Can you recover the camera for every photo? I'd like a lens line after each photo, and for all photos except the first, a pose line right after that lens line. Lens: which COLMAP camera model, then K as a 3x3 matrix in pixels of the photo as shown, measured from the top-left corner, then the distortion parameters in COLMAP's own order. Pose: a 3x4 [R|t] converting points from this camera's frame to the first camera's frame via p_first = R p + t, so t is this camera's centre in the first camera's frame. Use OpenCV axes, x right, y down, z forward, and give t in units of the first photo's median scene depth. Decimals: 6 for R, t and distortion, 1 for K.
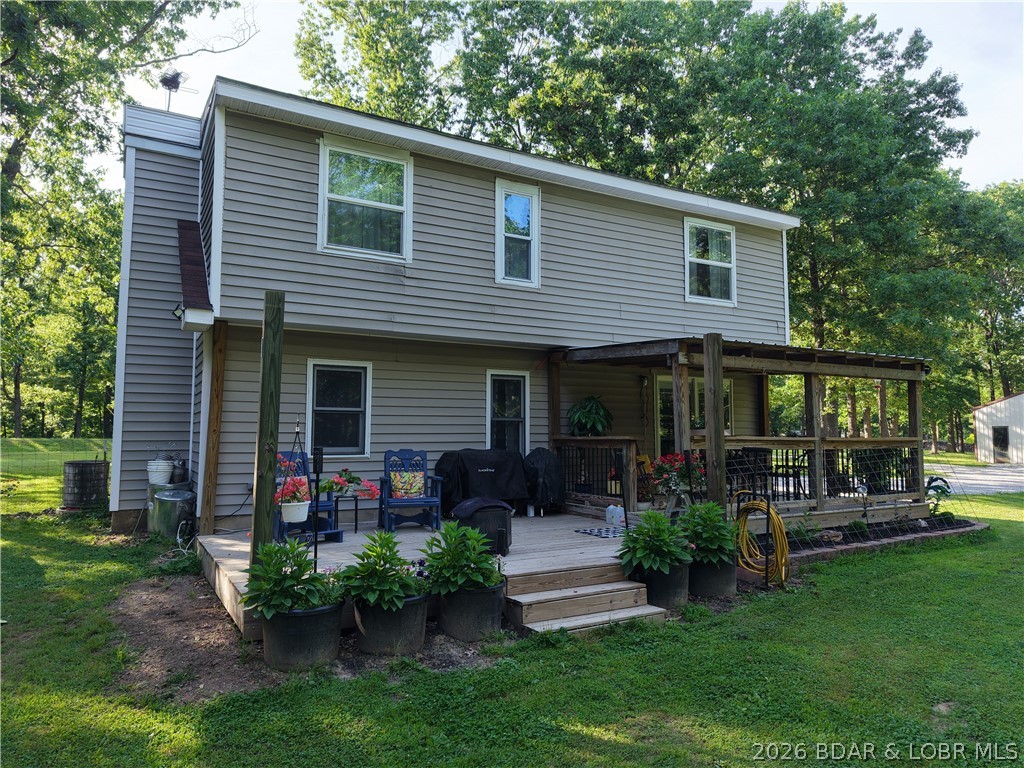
lens RADIAL K [[688.7, 0, 511.0], [0, 688.7, 372.8], [0, 0, 1]] dist [0.031289, -0.027343]
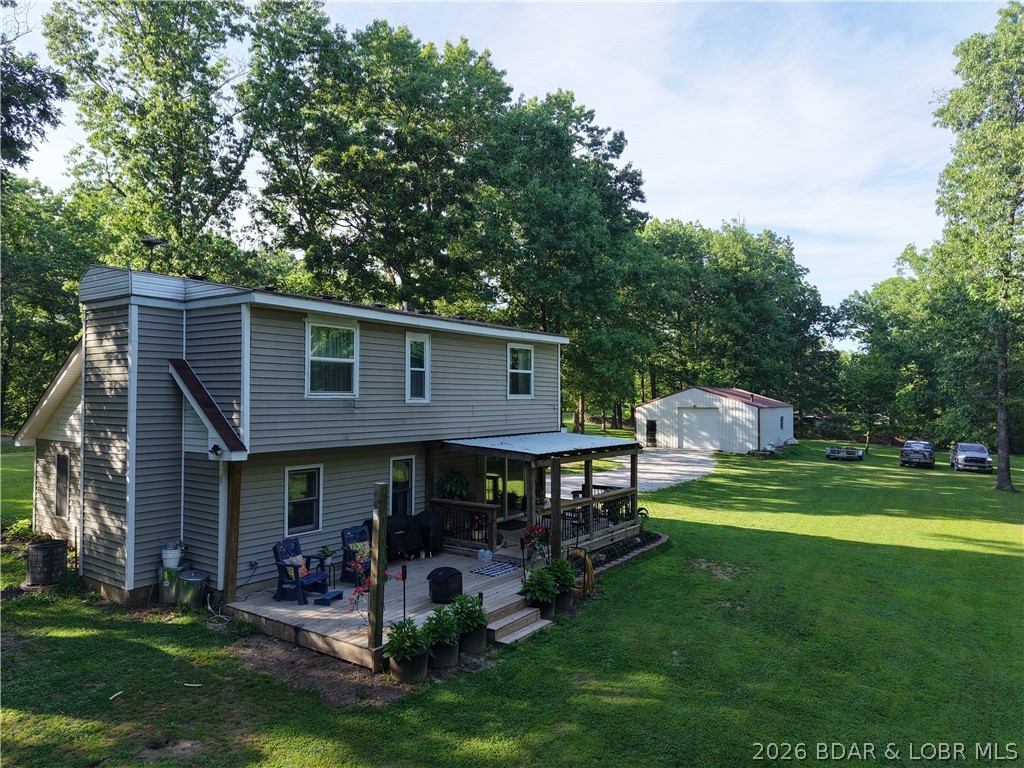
lens RADIAL K [[688.7, 0, 514.1], [0, 688.7, 384.6], [0, 0, 1]] dist [0.031289, -0.027343]
pose [[0.908151, 0.008849, 0.418548, -0.443363], [-0.039721, 0.997088, 0.065105, -0.286802], [-0.416753, -0.075750, 0.905858, -0.437878]]
